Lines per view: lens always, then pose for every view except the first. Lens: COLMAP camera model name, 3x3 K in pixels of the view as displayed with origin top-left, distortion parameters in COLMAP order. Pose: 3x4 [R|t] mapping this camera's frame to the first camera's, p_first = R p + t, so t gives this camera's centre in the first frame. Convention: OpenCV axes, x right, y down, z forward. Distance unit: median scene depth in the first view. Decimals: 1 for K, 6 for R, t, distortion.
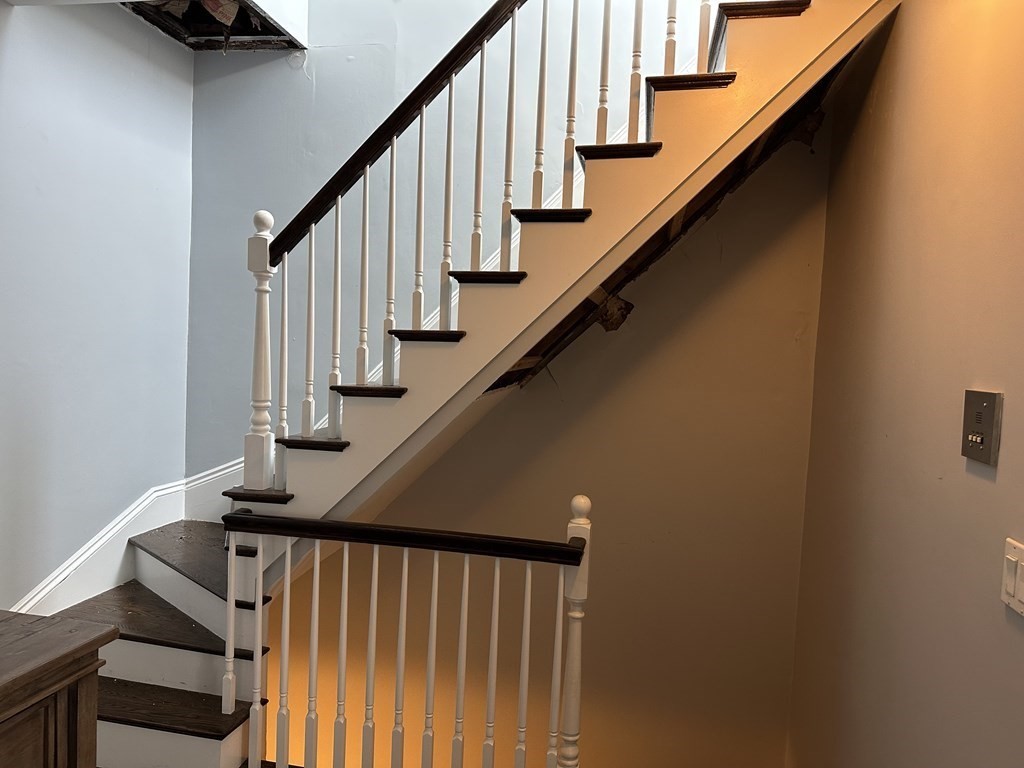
lens RADIAL K [[698.8, 0, 515.6], [0, 698.8, 399.8], [0, 0, 1]] dist [-0.006421, -0.002680]
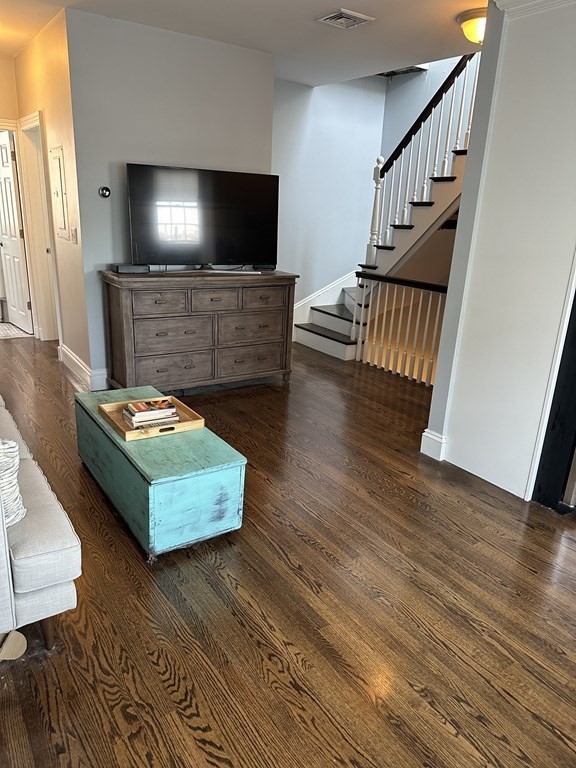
lens RADIAL K [[544.4, 0, 288.0], [0, 544.4, 384.0], [0, 0, 1]] dist [0.102888, -0.101647]
pose [[0.701364, 0.212849, -0.680282, 1.012268], [-0.078218, 0.971594, 0.223354, 0.131585], [0.708498, -0.103442, 0.698090, -0.819037]]
